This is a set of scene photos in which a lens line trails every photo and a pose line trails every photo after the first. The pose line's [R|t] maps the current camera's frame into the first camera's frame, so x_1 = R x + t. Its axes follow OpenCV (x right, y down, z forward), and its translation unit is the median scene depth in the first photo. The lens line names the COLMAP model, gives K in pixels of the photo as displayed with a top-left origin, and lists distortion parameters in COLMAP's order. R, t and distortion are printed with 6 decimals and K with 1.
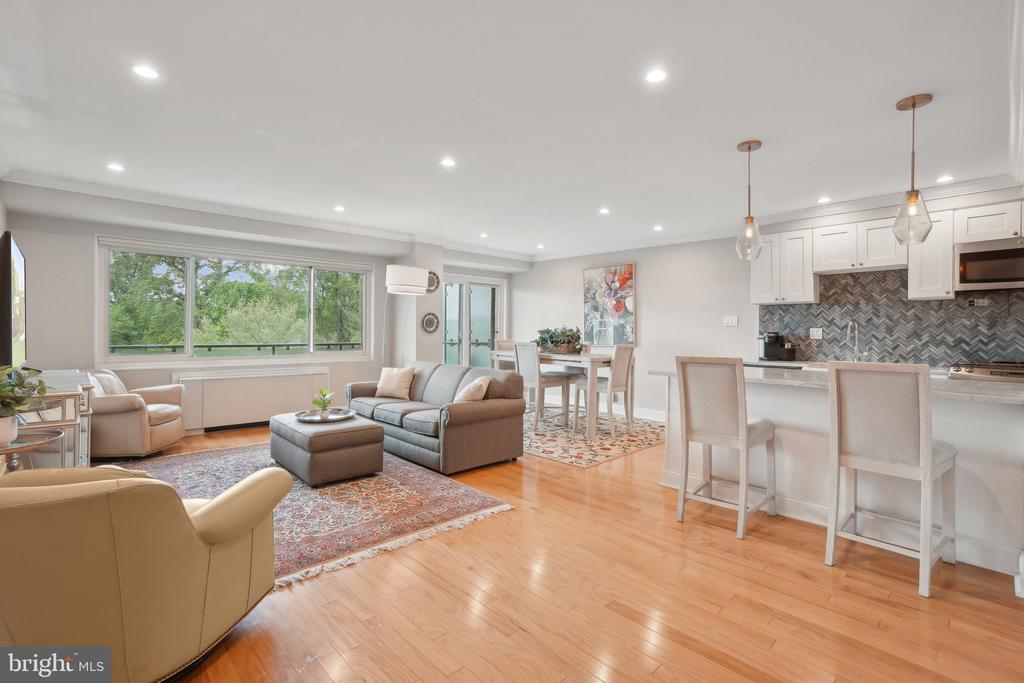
lens RADIAL K [[463.0, 0, 519.0], [0, 463.0, 331.9], [0, 0, 1]] dist [-0.011632, 0.000675]
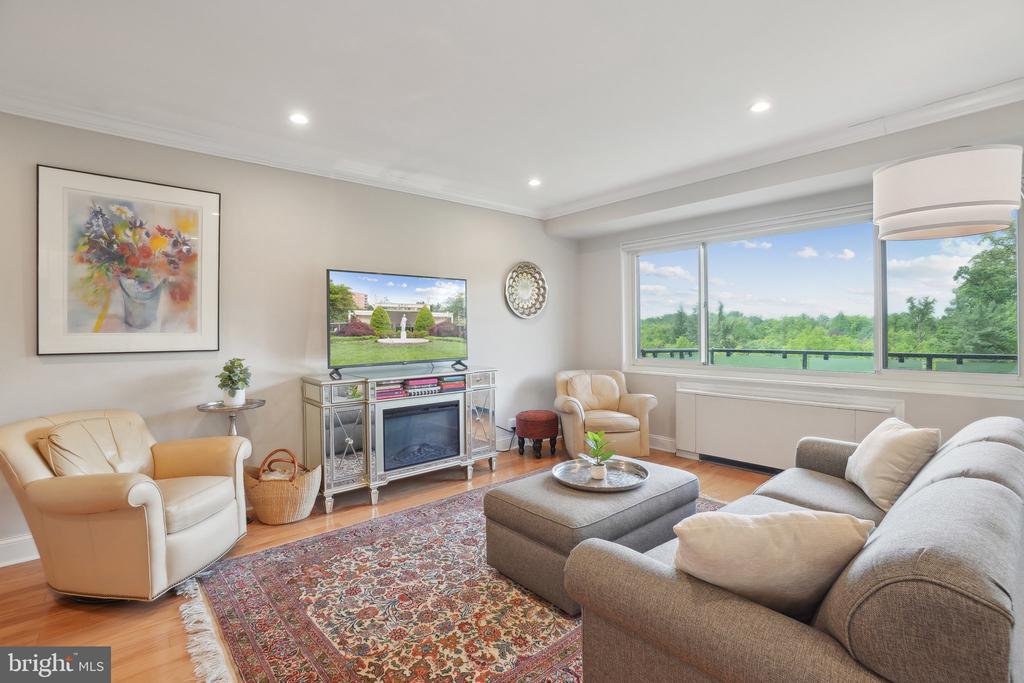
lens RADIAL K [[470.6, 0, 510.1], [0, 470.6, 331.5], [0, 0, 1]] dist [-0.044728, 0.000064]
pose [[-0.050501, -0.008349, -0.998689, 0.132953], [0.004416, 0.999953, -0.008583, -0.000888], [0.998714, -0.004844, -0.050462, 0.612806]]
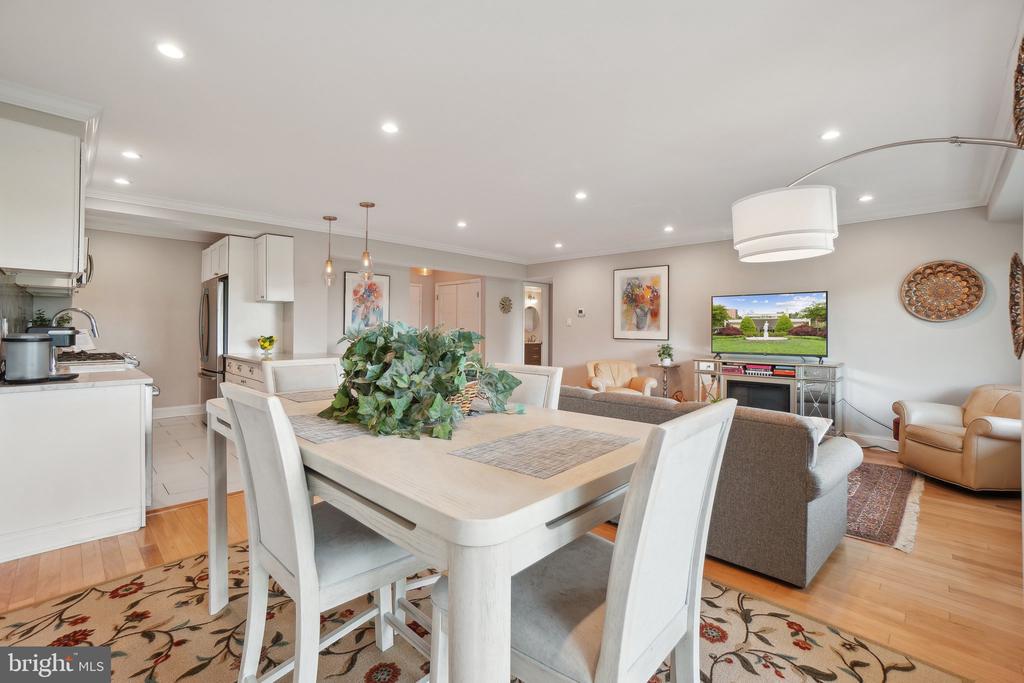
lens RADIAL K [[457.1, 0, 499.3], [0, 457.1, 324.2], [0, 0, 1]] dist [-0.035329, 0.006520]
pose [[-0.999818, -0.018949, 0.002175, 0.030531], [-0.018966, 0.999786, -0.008235, -0.006353], [-0.002019, -0.008275, -0.999964, 1.324385]]
